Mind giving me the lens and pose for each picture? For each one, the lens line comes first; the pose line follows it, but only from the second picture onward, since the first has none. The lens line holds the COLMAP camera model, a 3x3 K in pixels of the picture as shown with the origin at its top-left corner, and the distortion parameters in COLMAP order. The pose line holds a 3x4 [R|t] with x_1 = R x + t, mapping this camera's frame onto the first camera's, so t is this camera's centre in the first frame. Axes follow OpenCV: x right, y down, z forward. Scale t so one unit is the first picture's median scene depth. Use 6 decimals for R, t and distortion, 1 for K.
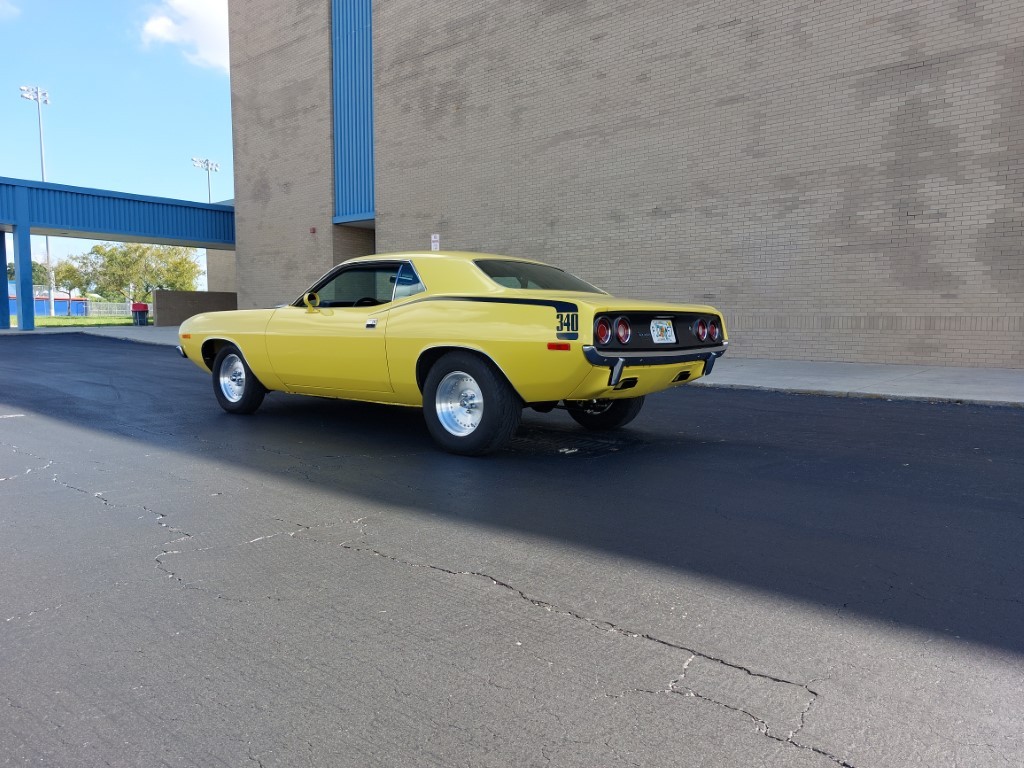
lens RADIAL K [[743.6, 0, 521.0], [0, 743.6, 386.0], [0, 0, 1]] dist [0.051397, -0.045640]
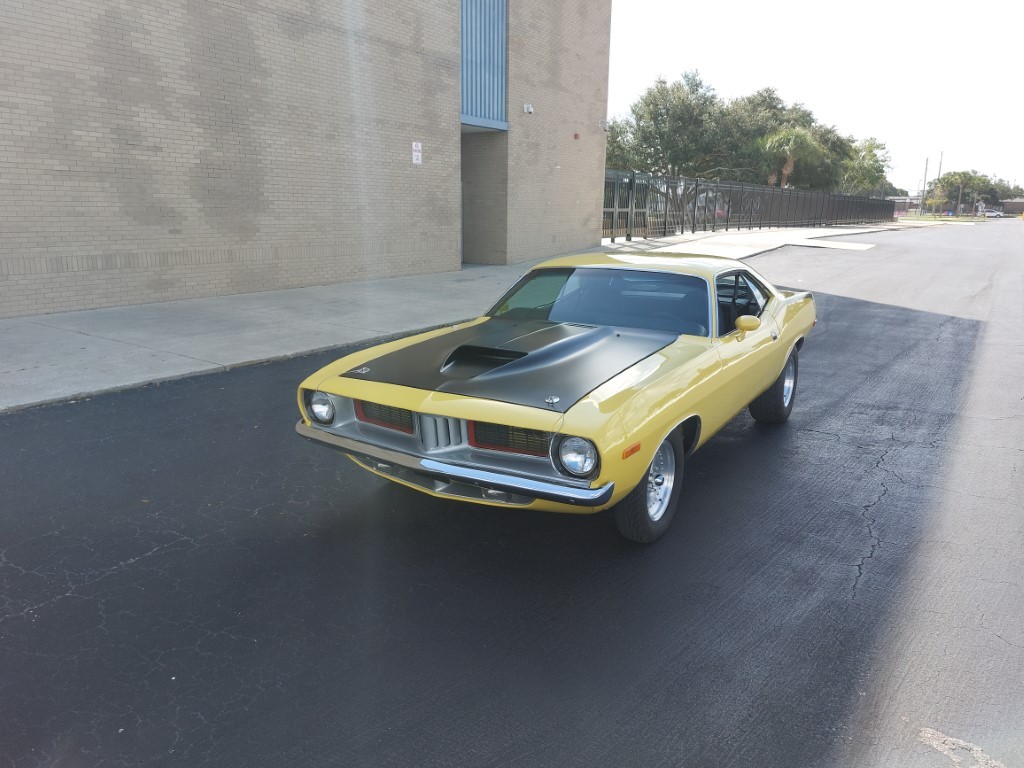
lens RADIAL K [[743.6, 0, 521.5], [0, 743.6, 379.2], [0, 0, 1]] dist [0.051397, -0.045640]
pose [[-0.144011, -0.233472, 0.961640, -0.419250], [0.071344, 0.966791, 0.245407, -0.112493], [-0.987001, 0.103948, -0.122572, 0.536260]]
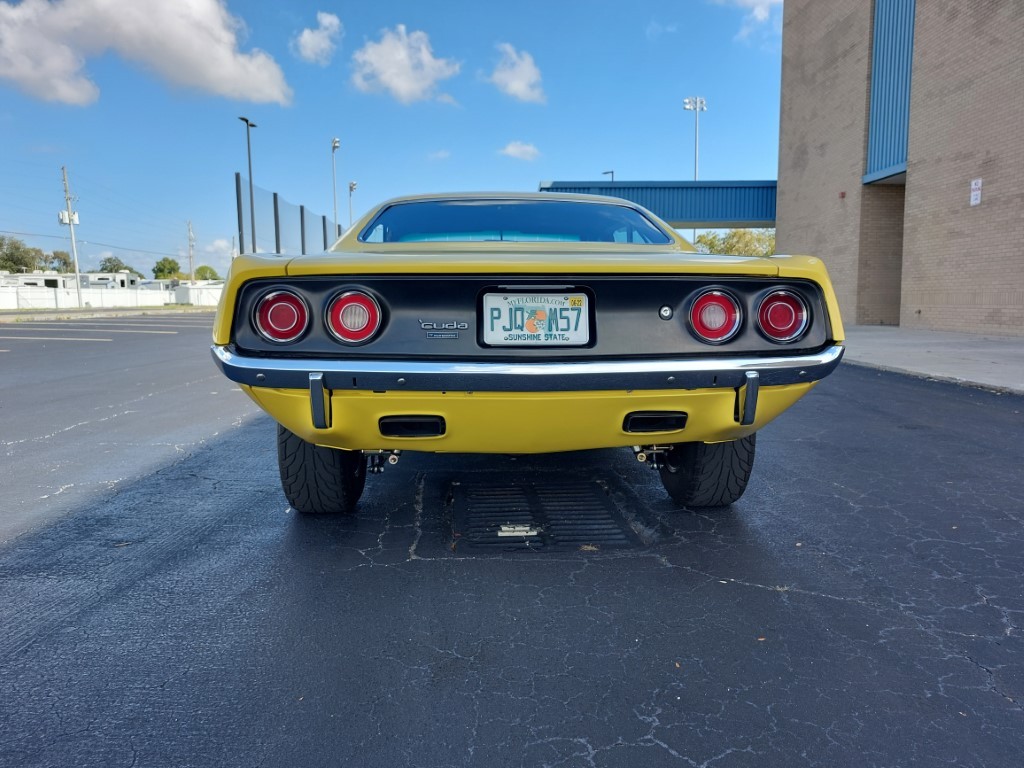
lens RADIAL K [[743.6, 0, 509.5], [0, 743.6, 381.0], [0, 0, 1]] dist [0.051397, -0.045640]
pose [[0.669054, 0.070450, -0.739867, 0.174923], [-0.058250, 0.997406, 0.042298, -0.018273], [0.740928, 0.014797, 0.671422, 0.232845]]
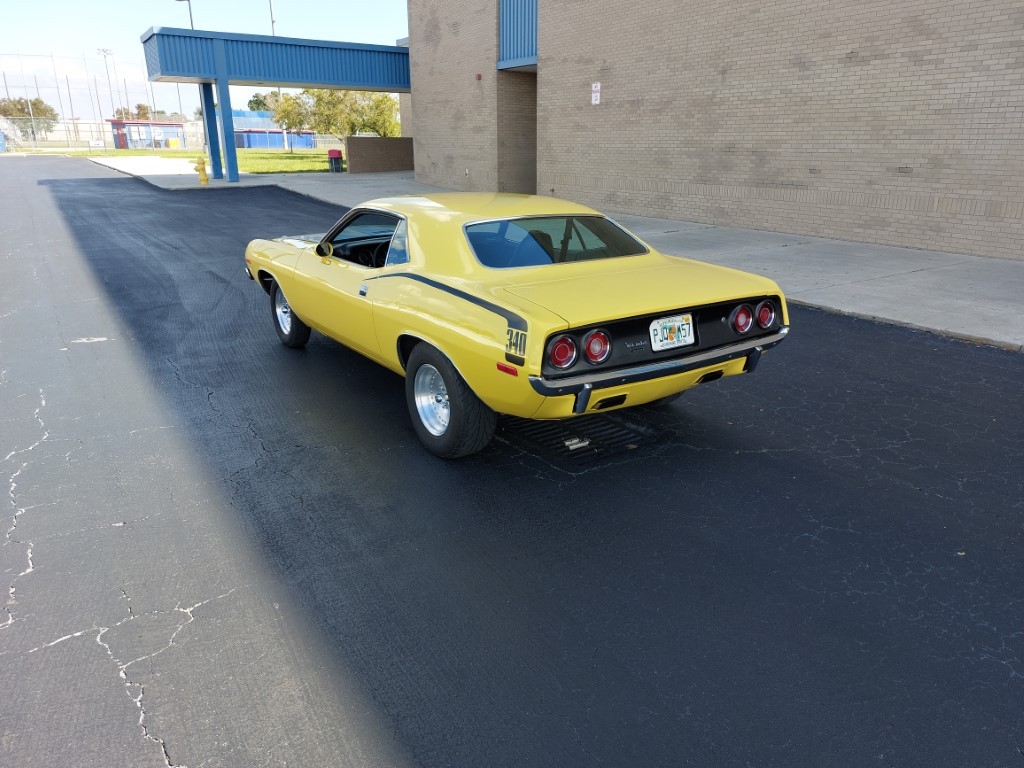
lens RADIAL K [[743.6, 0, 510.1], [0, 743.6, 386.0], [0, 0, 1]] dist [0.051397, -0.045640]
pose [[0.957344, 0.084387, -0.276352, 0.084565], [-0.020384, 0.973745, 0.226729, -0.066111], [0.288229, -0.211425, 0.933929, 0.065547]]
